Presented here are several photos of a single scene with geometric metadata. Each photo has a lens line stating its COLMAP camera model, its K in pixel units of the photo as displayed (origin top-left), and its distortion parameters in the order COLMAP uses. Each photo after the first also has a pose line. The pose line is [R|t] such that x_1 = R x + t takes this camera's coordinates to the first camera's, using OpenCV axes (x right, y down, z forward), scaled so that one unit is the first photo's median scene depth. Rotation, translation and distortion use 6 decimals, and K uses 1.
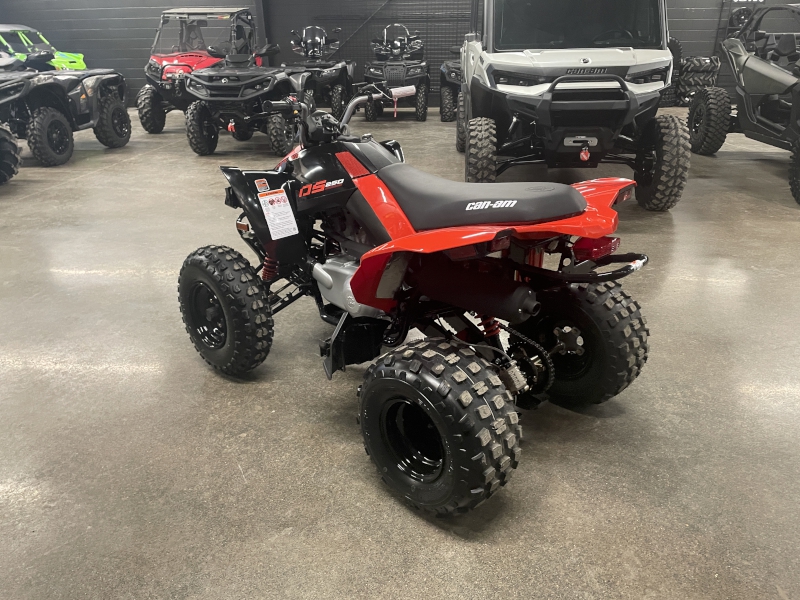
lens RADIAL K [[598.1, 0, 391.8], [0, 598.1, 305.7], [0, 0, 1]] dist [0.081874, -0.098369]
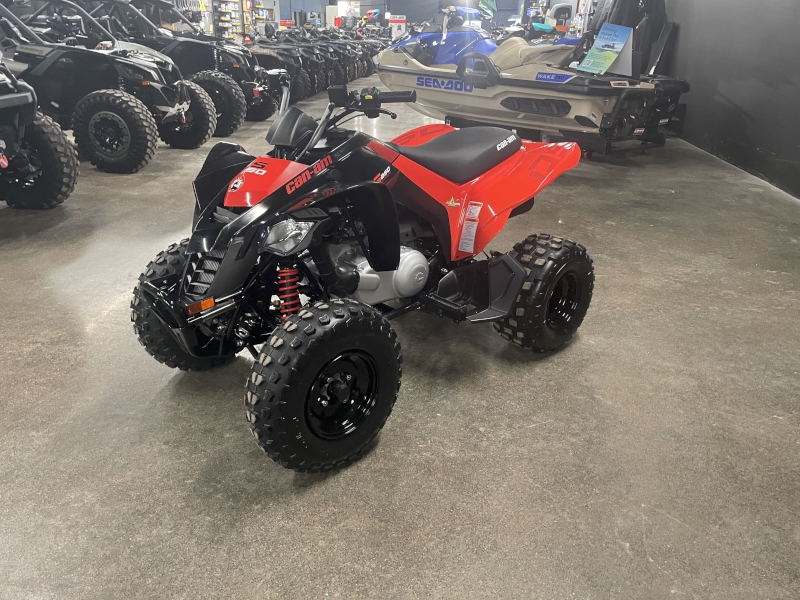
lens RADIAL K [[598.1, 0, 391.8], [0, 598.1, 305.7], [0, 0, 1]] dist [0.081874, -0.098369]
pose [[0.037156, -0.400168, 0.915688, -0.529477], [0.385155, 0.851261, 0.356384, -0.180016], [-0.922104, 0.339440, 0.185756, 0.438097]]
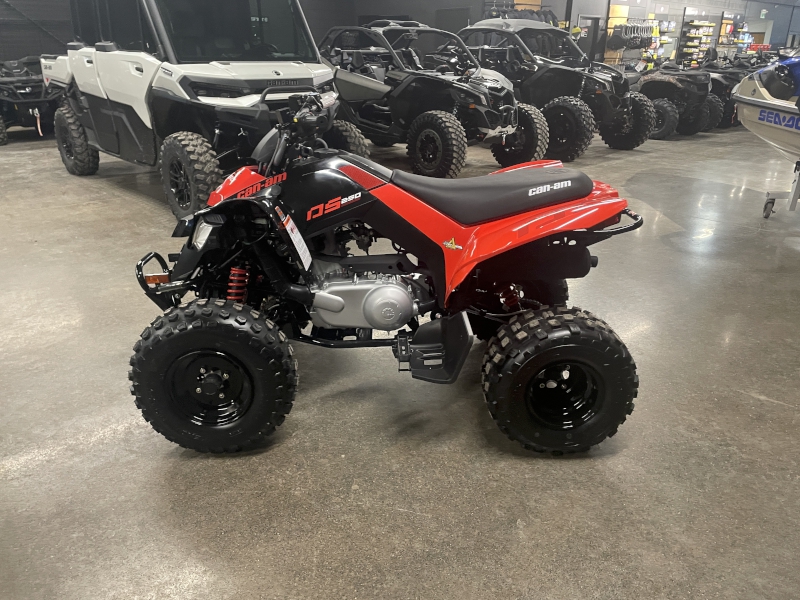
lens RADIAL K [[598.1, 0, 391.8], [0, 598.1, 305.7], [0, 0, 1]] dist [0.081874, -0.098369]
pose [[0.696846, -0.261698, 0.667772, -0.363359], [0.274227, 0.957530, 0.089087, -0.053194], [-0.662725, 0.121041, 0.739016, 0.134675]]
